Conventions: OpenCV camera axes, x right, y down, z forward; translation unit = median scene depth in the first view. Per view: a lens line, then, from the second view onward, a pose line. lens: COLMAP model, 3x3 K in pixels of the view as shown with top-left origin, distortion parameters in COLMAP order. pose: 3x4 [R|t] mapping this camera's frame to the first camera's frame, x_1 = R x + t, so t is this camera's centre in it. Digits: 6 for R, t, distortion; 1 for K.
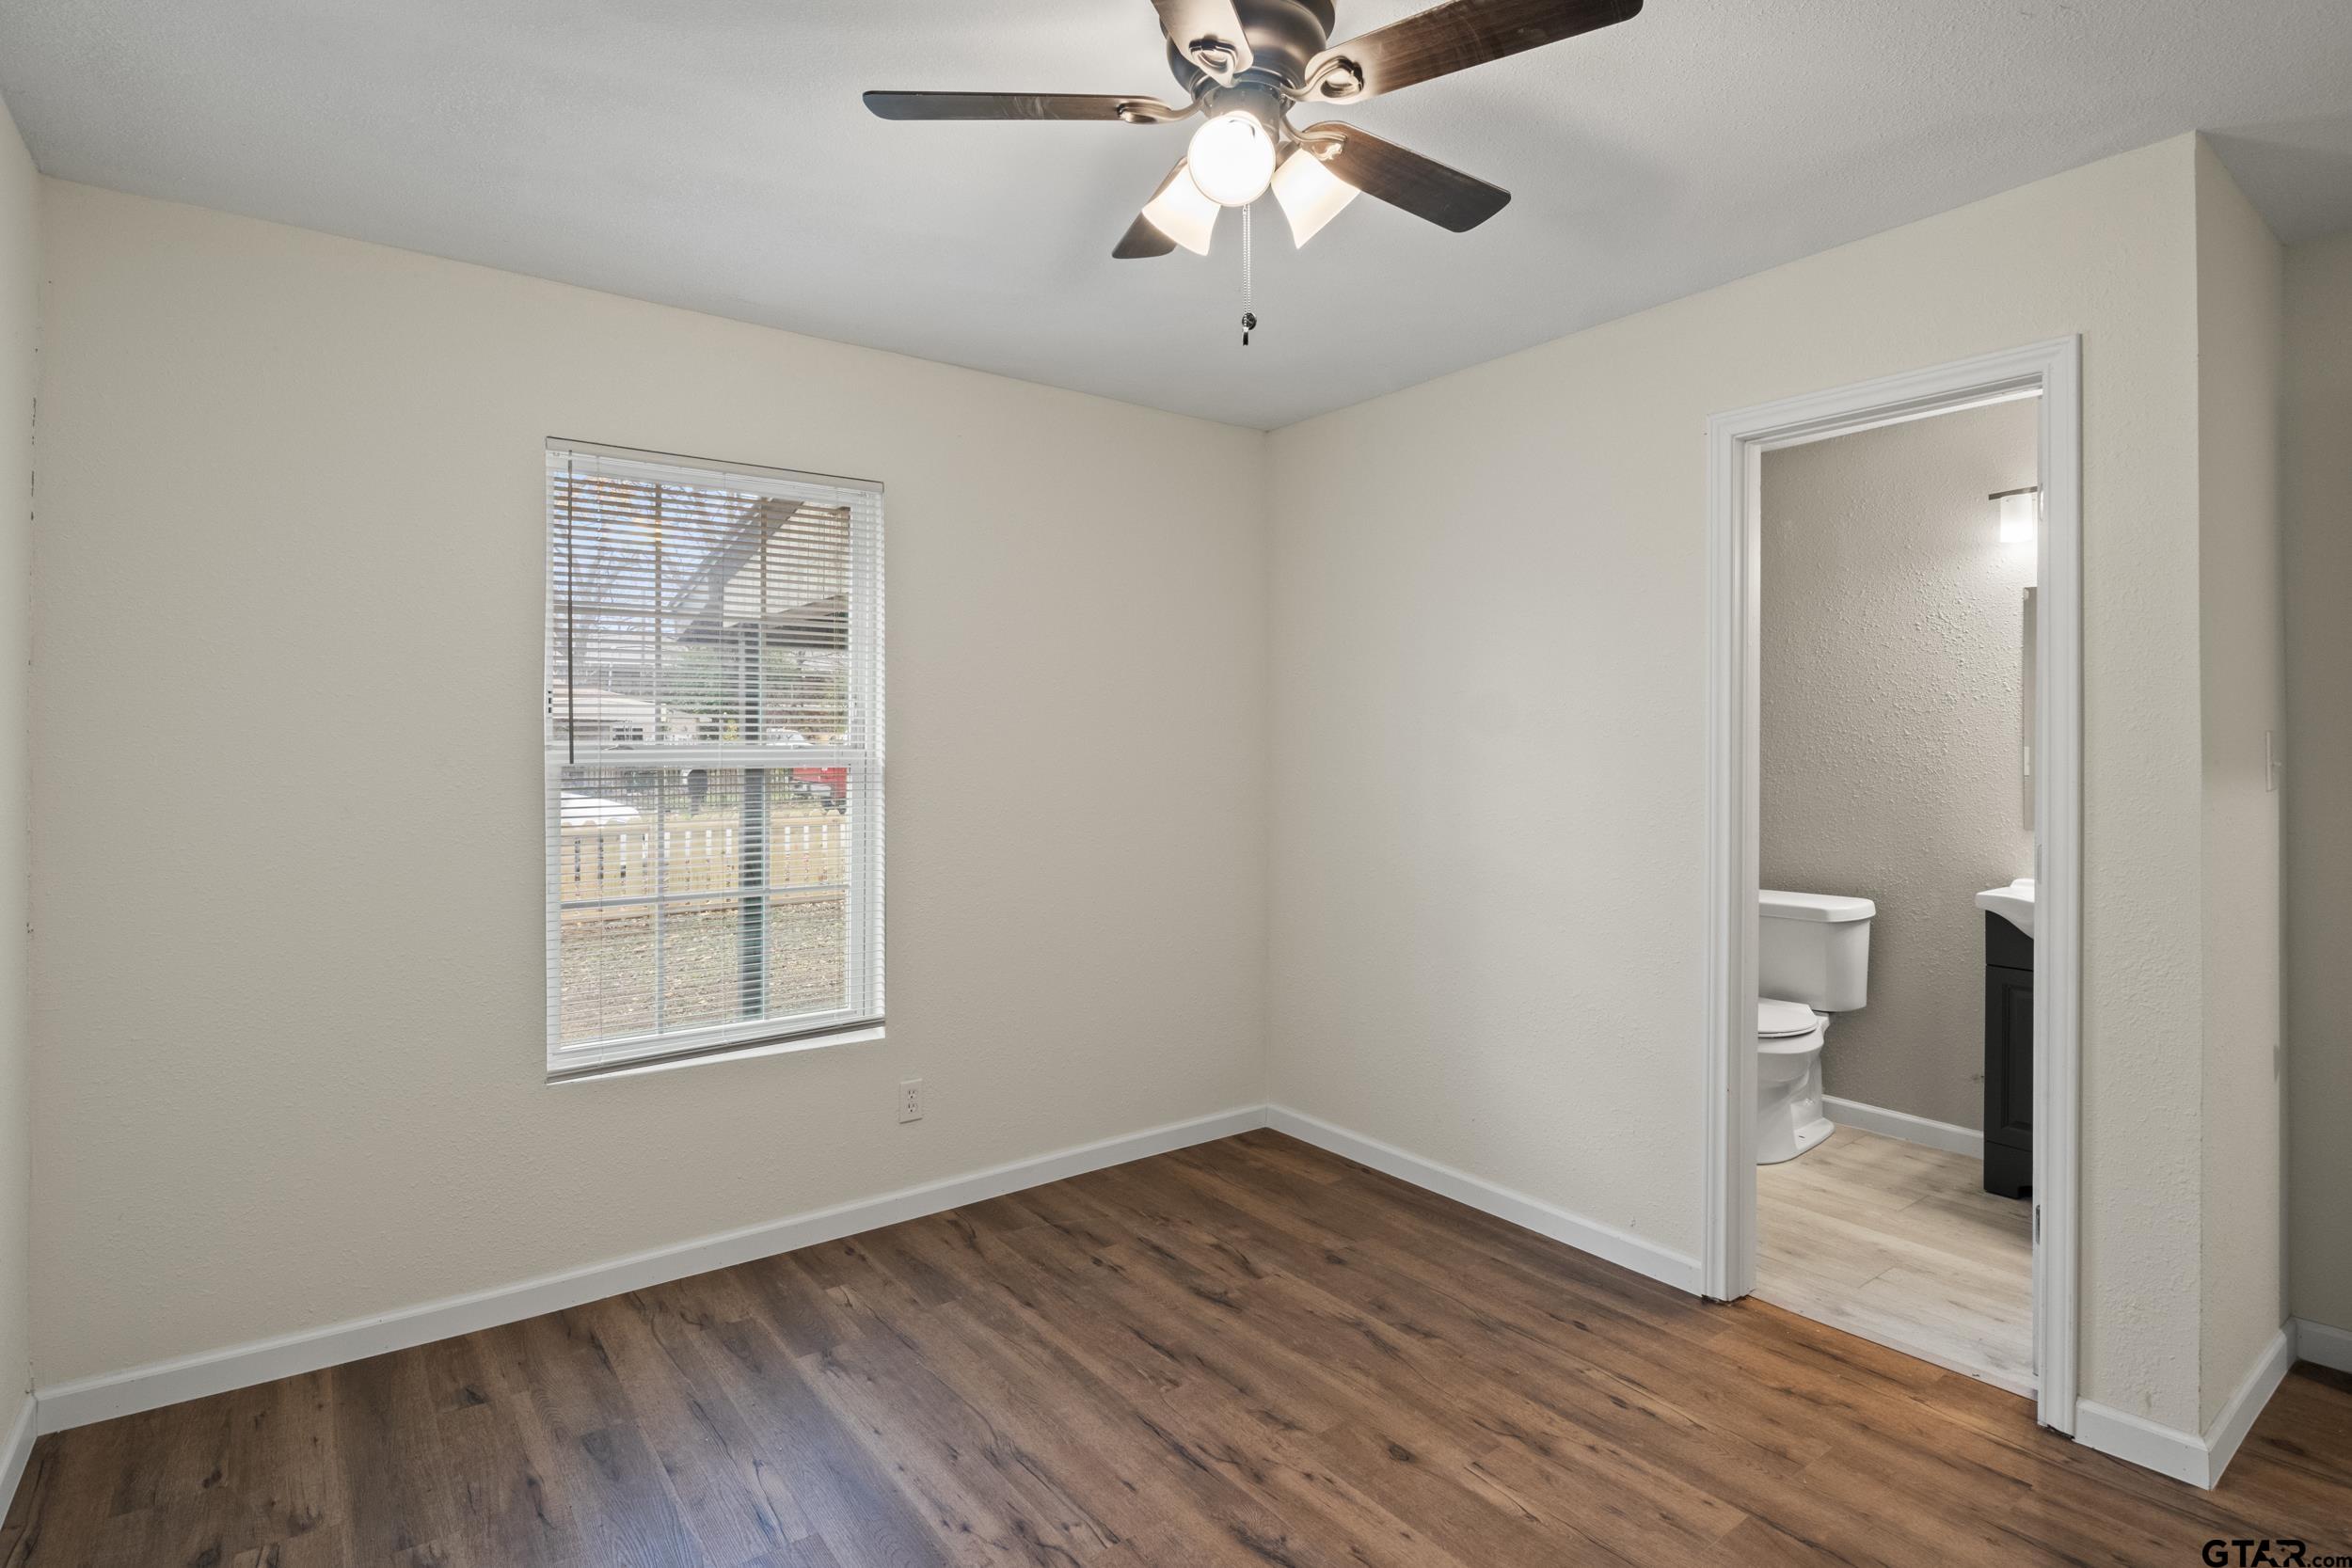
lens RADIAL K [[1172.3, 0, 1168.6], [0, 1172.3, 741.6], [0, 0, 1]] dist [-0.003420, -0.001251]
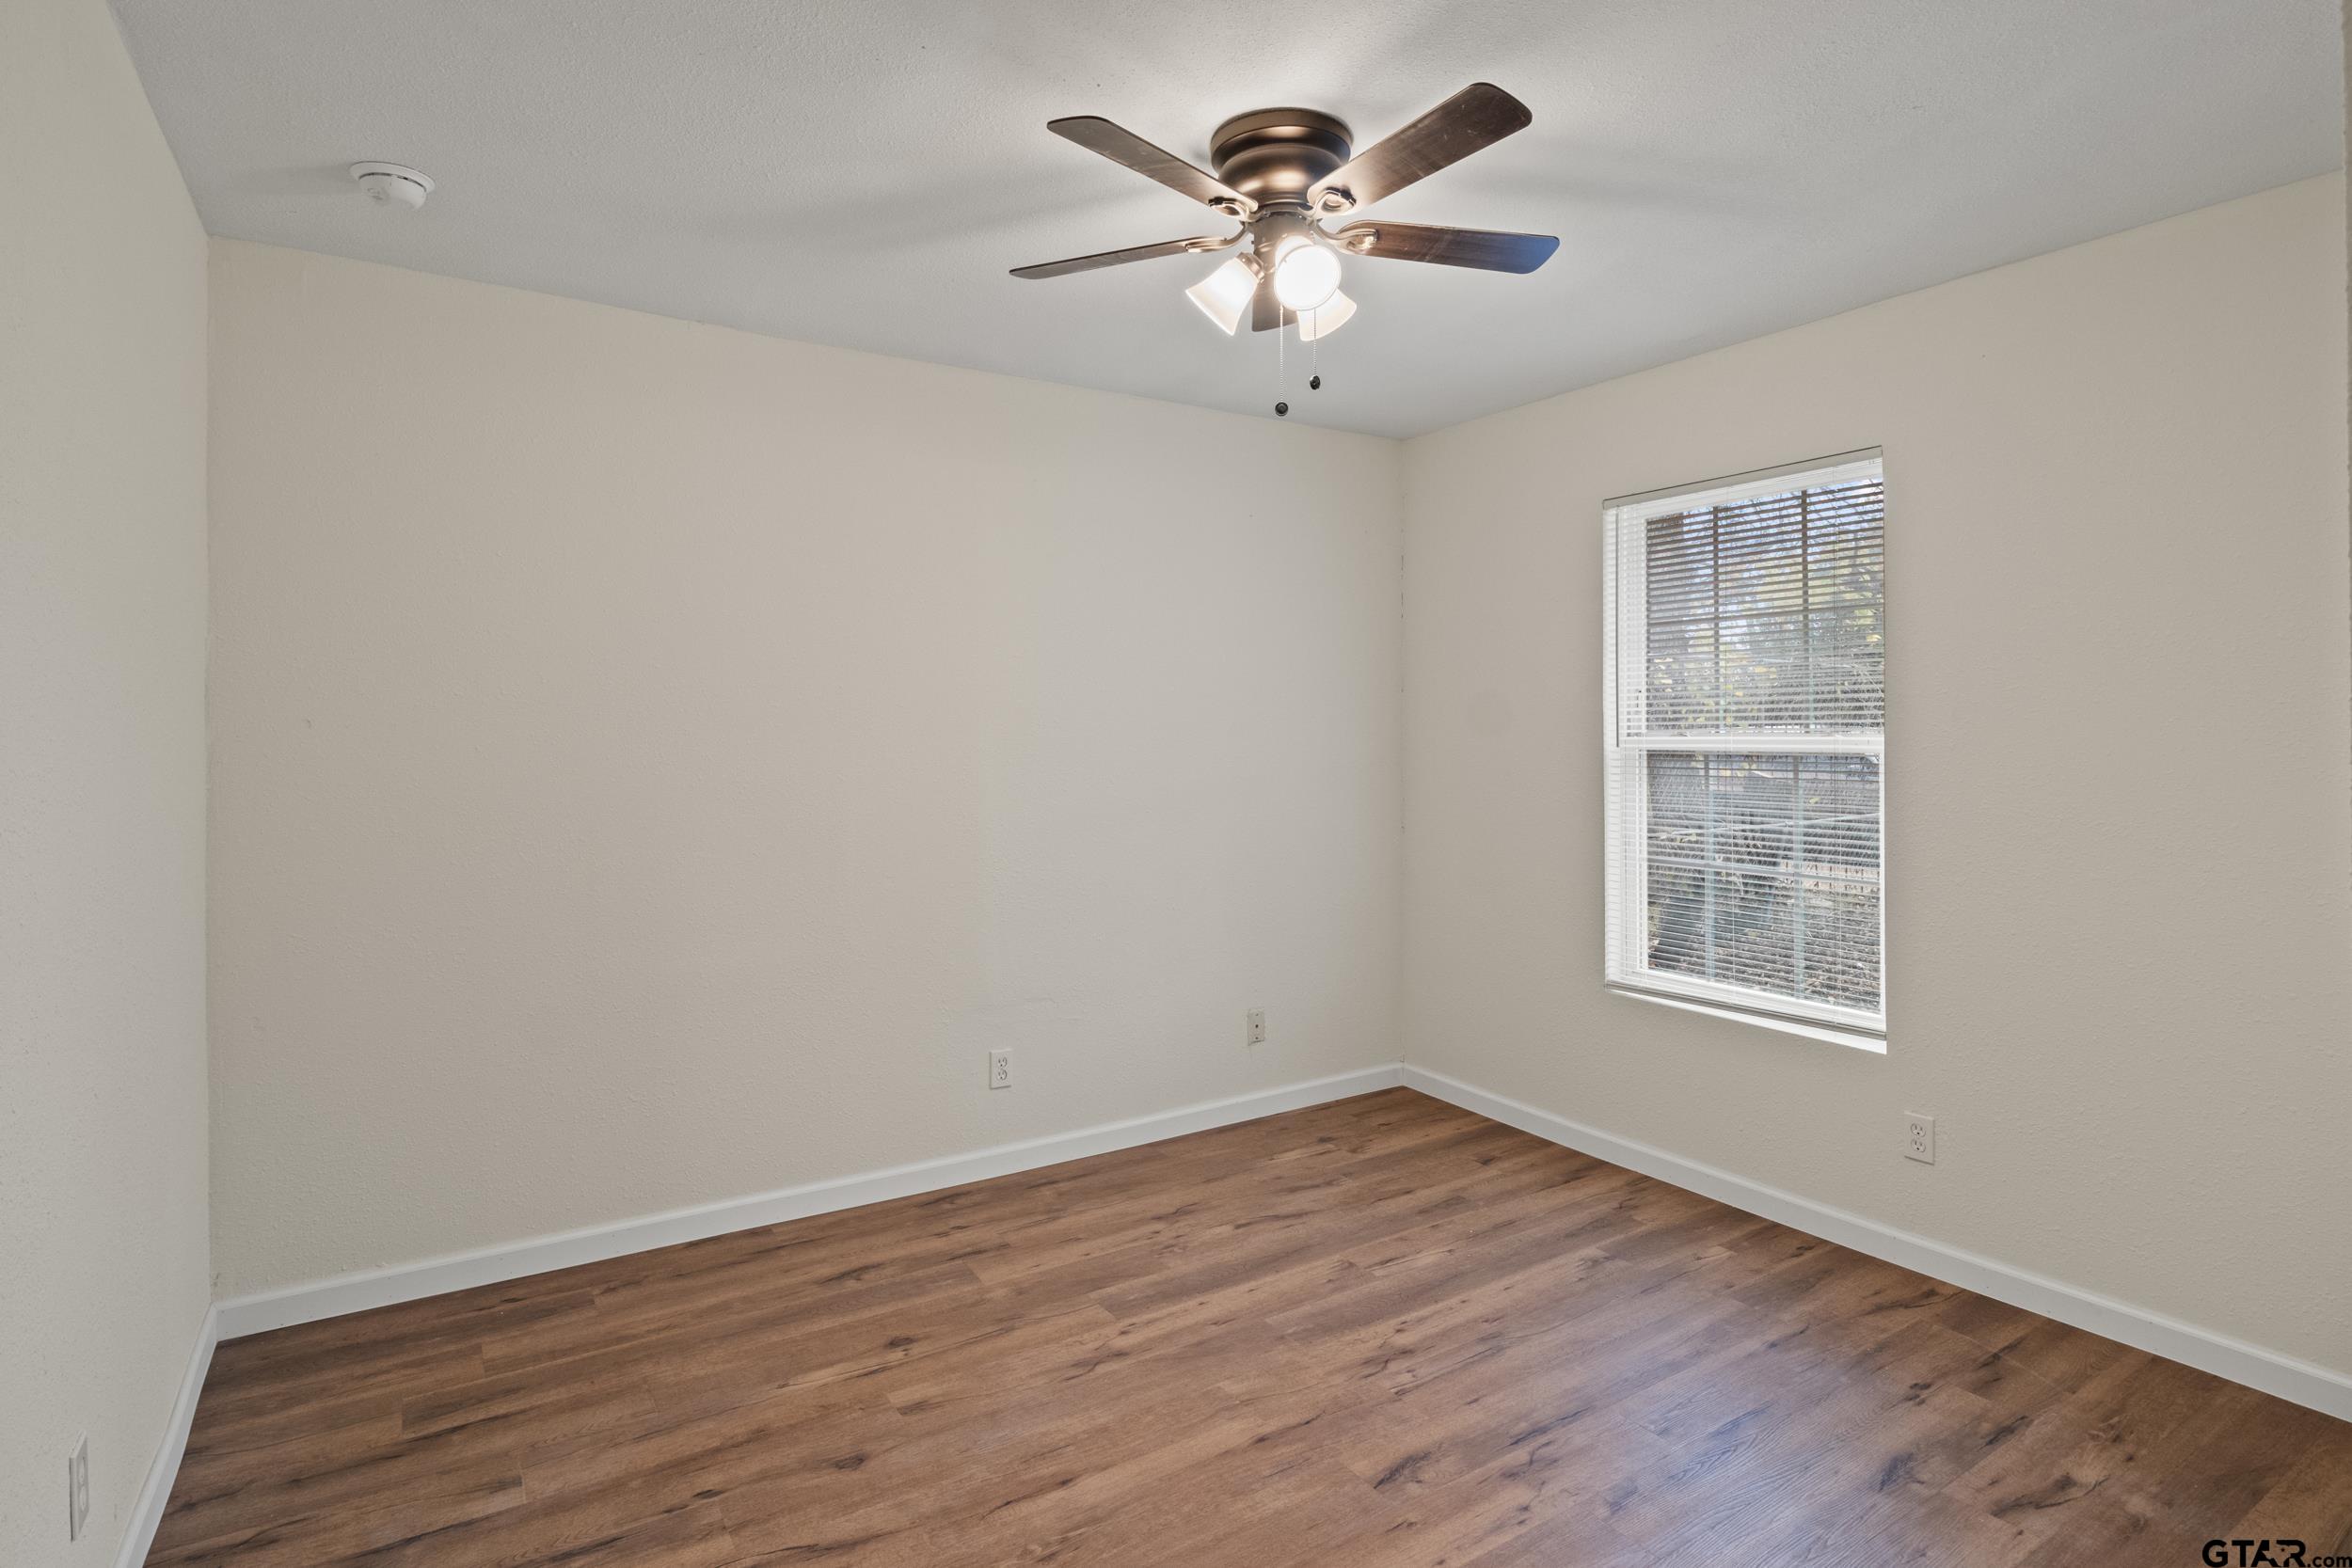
lens RADIAL K [[1172.3, 0, 1168.6], [0, 1172.3, 741.6], [0, 0, 1]] dist [-0.003420, -0.001251]
pose [[-0.073352, 0.007009, -0.997282, 0.884923], [0.009273, 0.999937, 0.006346, -0.001377], [0.997263, -0.008782, -0.073412, 0.645641]]
